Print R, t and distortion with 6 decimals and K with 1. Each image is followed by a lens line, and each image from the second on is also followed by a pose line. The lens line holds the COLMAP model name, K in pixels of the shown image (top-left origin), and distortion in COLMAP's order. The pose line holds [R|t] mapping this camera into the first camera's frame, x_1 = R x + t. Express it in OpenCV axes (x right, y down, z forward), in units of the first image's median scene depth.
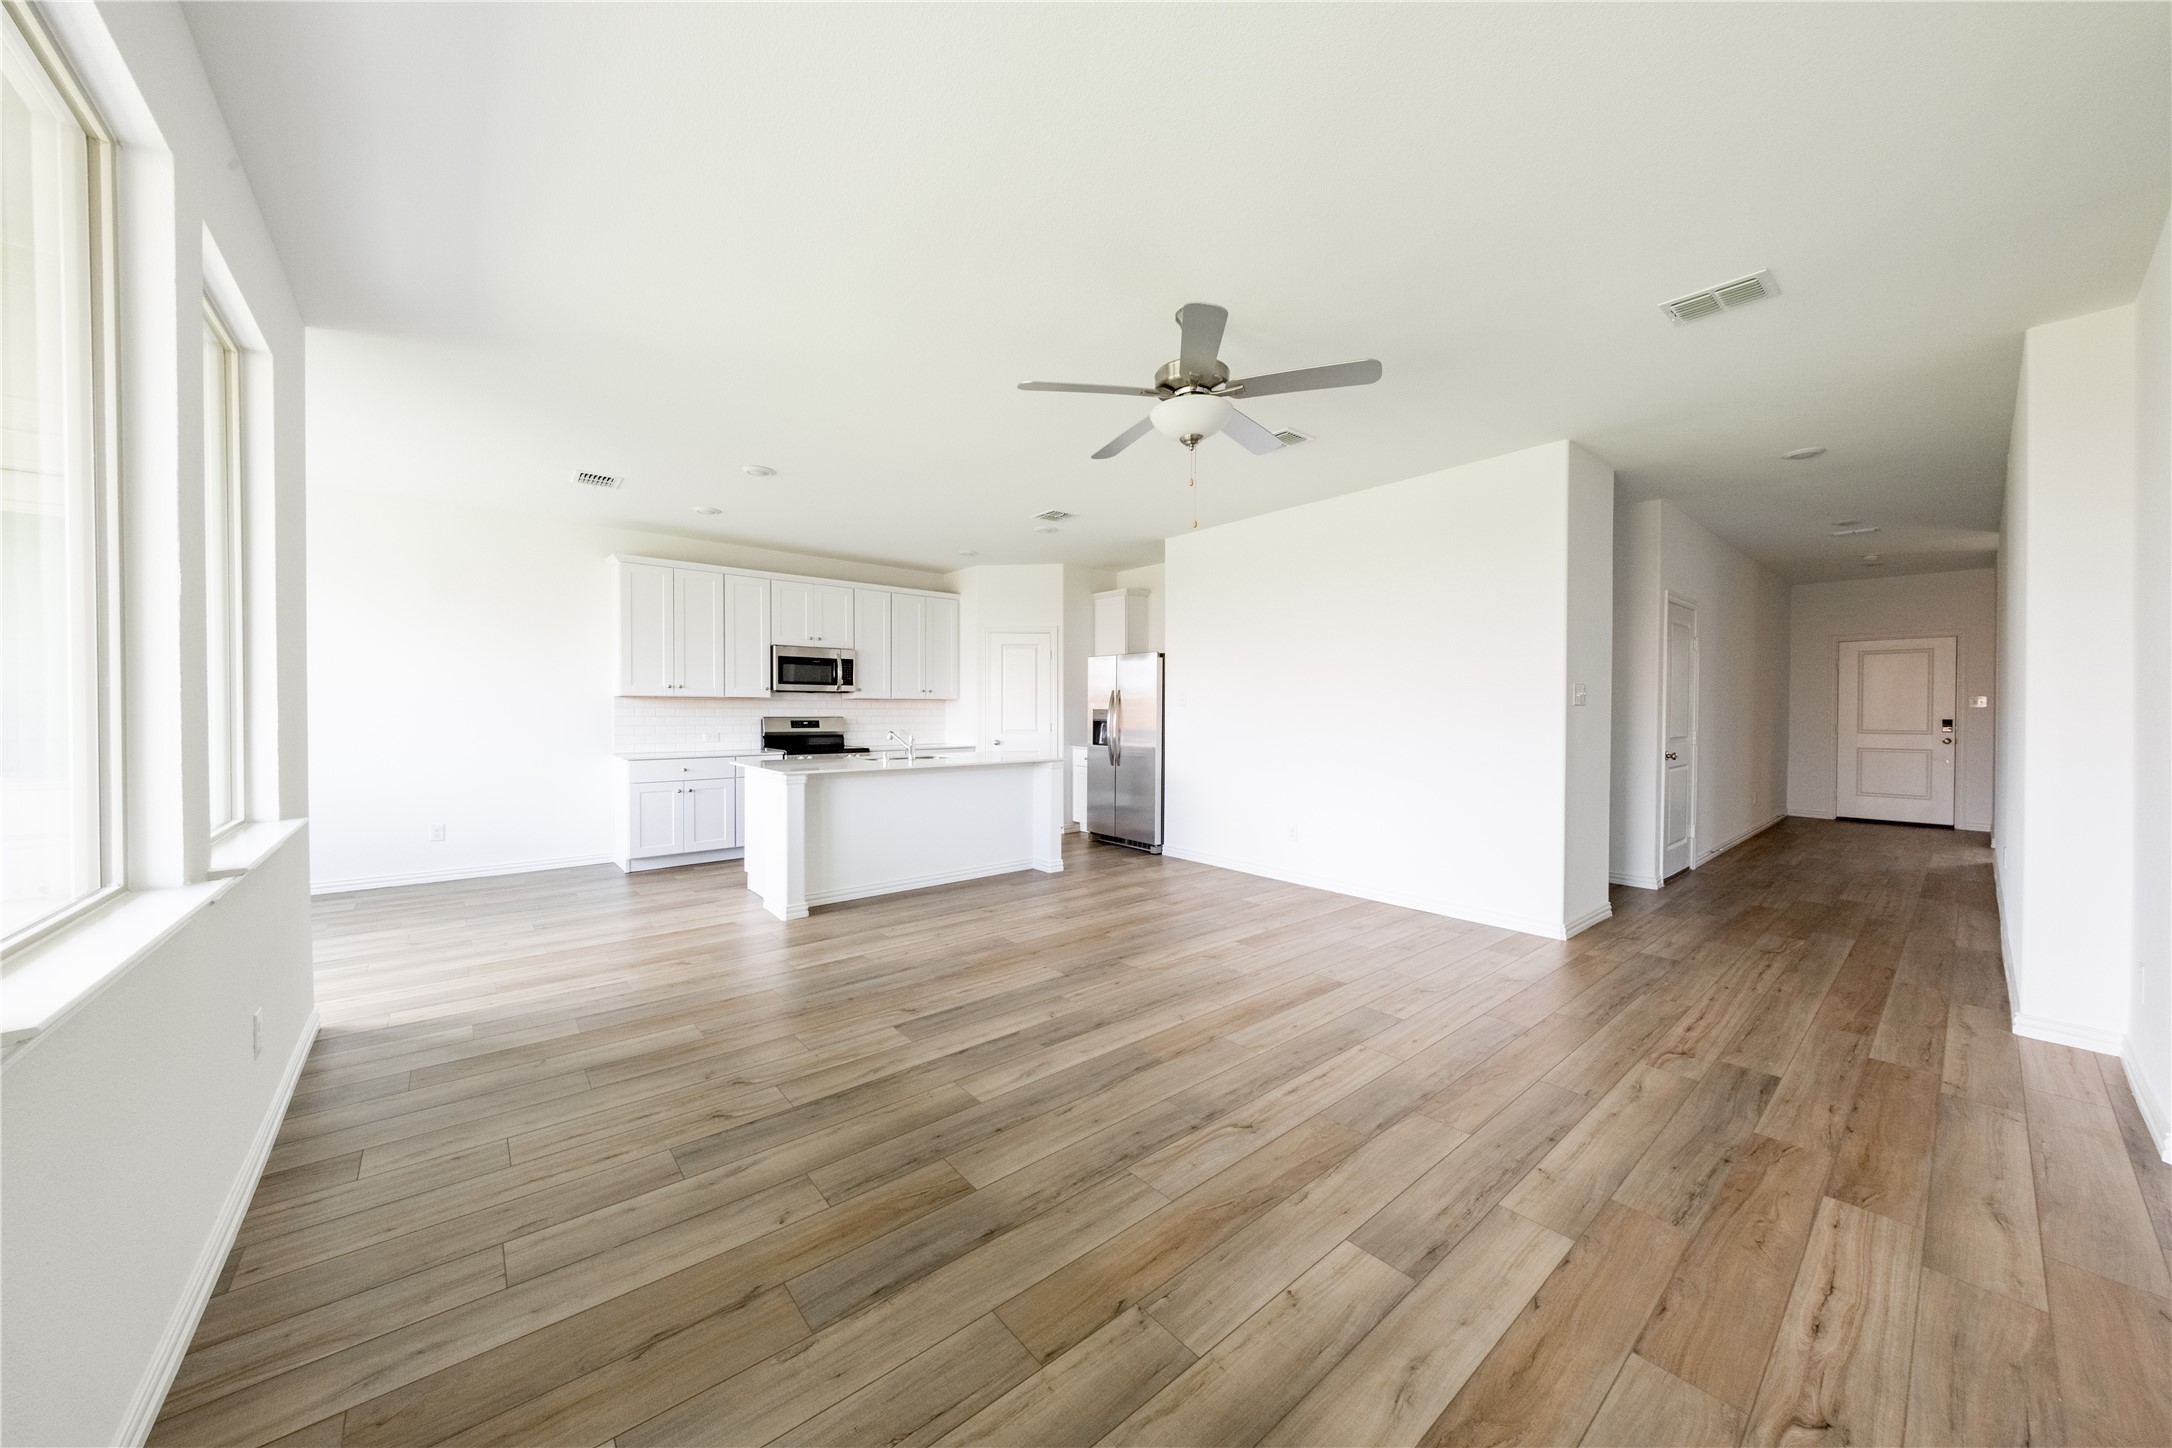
lens RADIAL K [[750.3, 0, 1092.5], [0, 750.3, 724.6], [0, 0, 1]] dist [-0.005879, -0.000662]
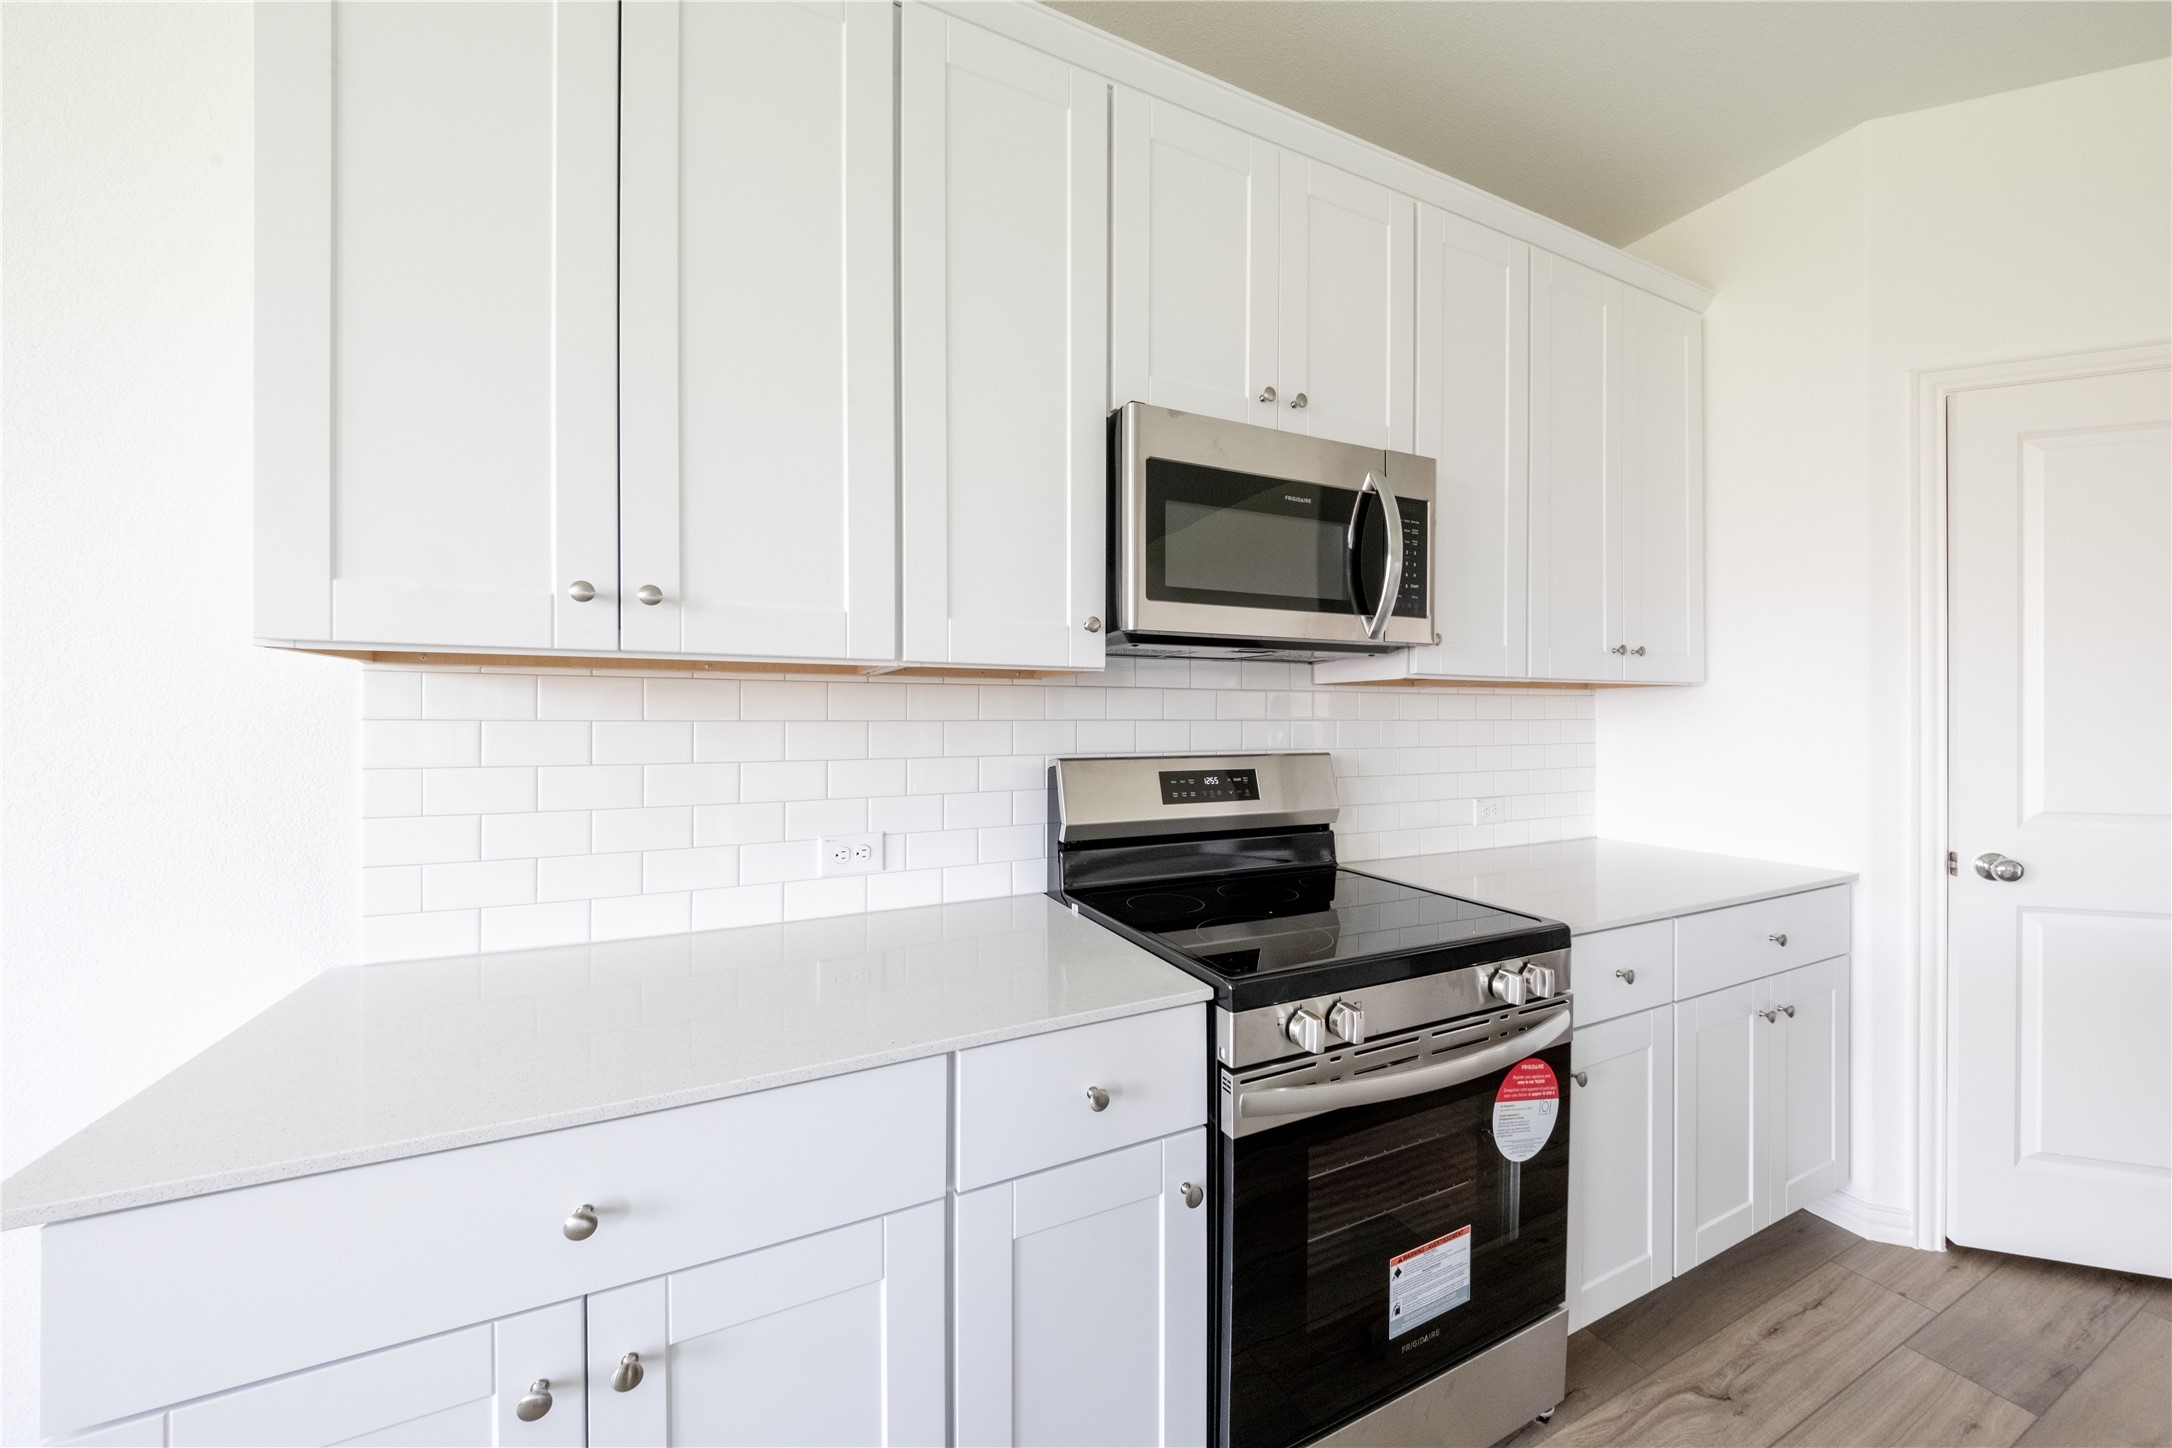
lens RADIAL K [[750.3, 0, 1078.6], [0, 750.3, 712.7], [0, 0, 1]] dist [-0.005879, -0.000662]
pose [[0.964853, -0.002761, -0.262777, -0.545925], [-0.003409, 0.999729, -0.023020, -0.028111], [0.262769, 0.023106, 0.964582, 1.145003]]
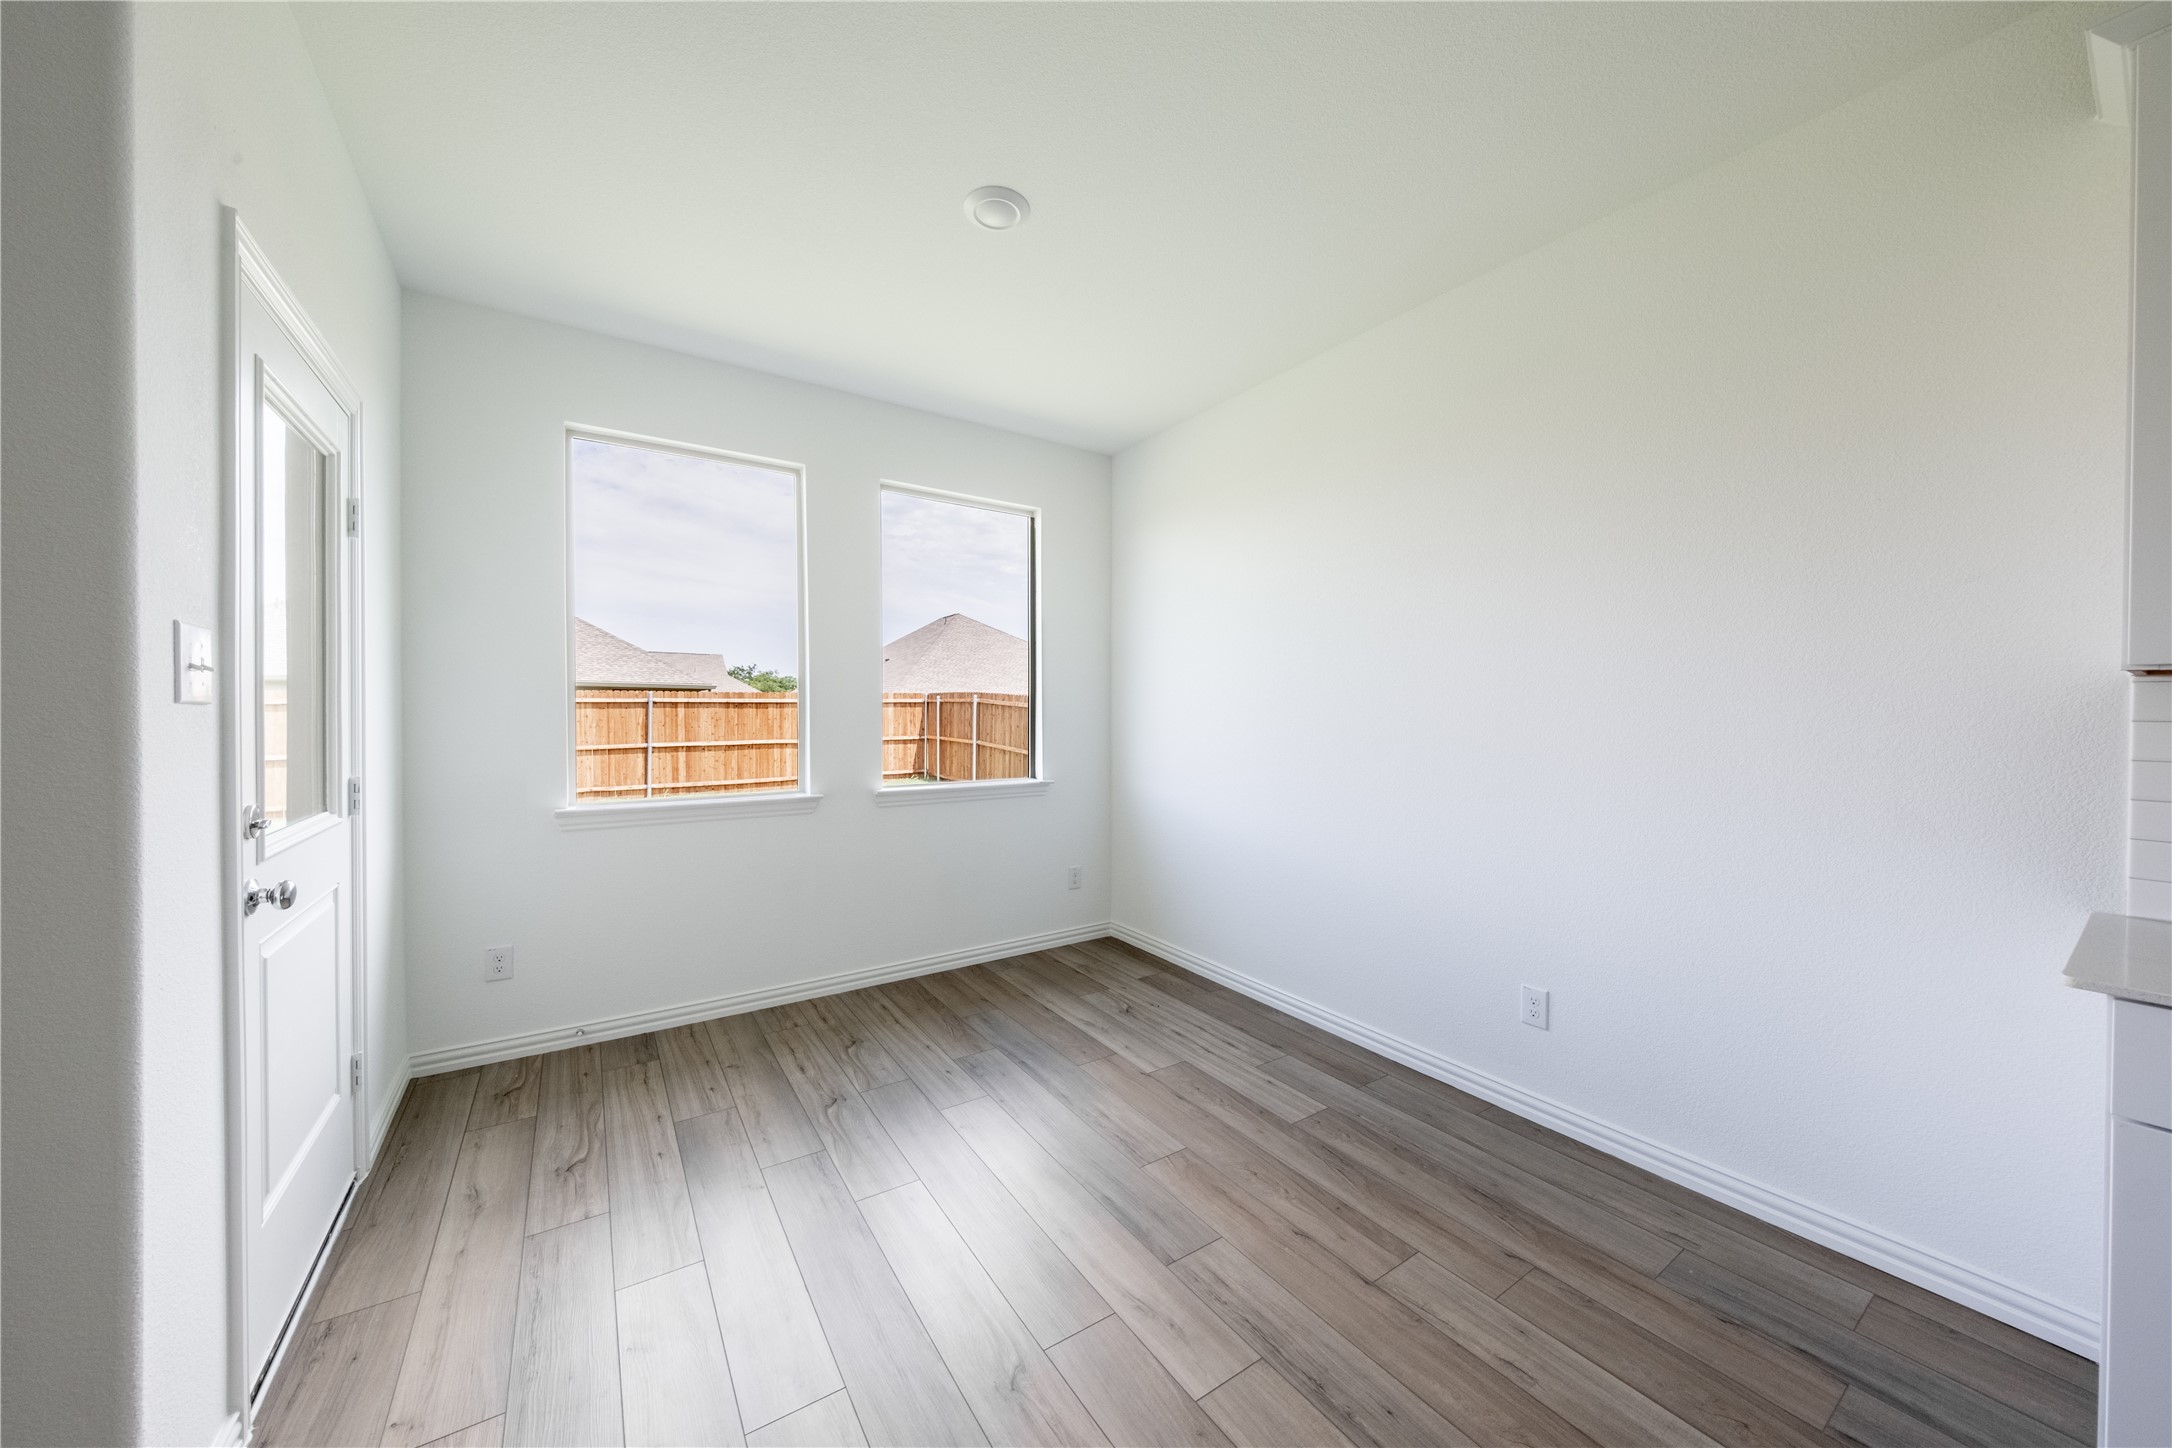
lens RADIAL K [[750.3, 0, 1073.0], [0, 750.3, 715.0], [0, 0, 1]] dist [-0.005879, -0.000662]
pose [[-0.119567, 0.001074, -0.992826, -0.481712], [-0.027396, 0.999615, 0.004381, -0.022552], [0.992448, 0.027723, -0.119492, 0.919691]]
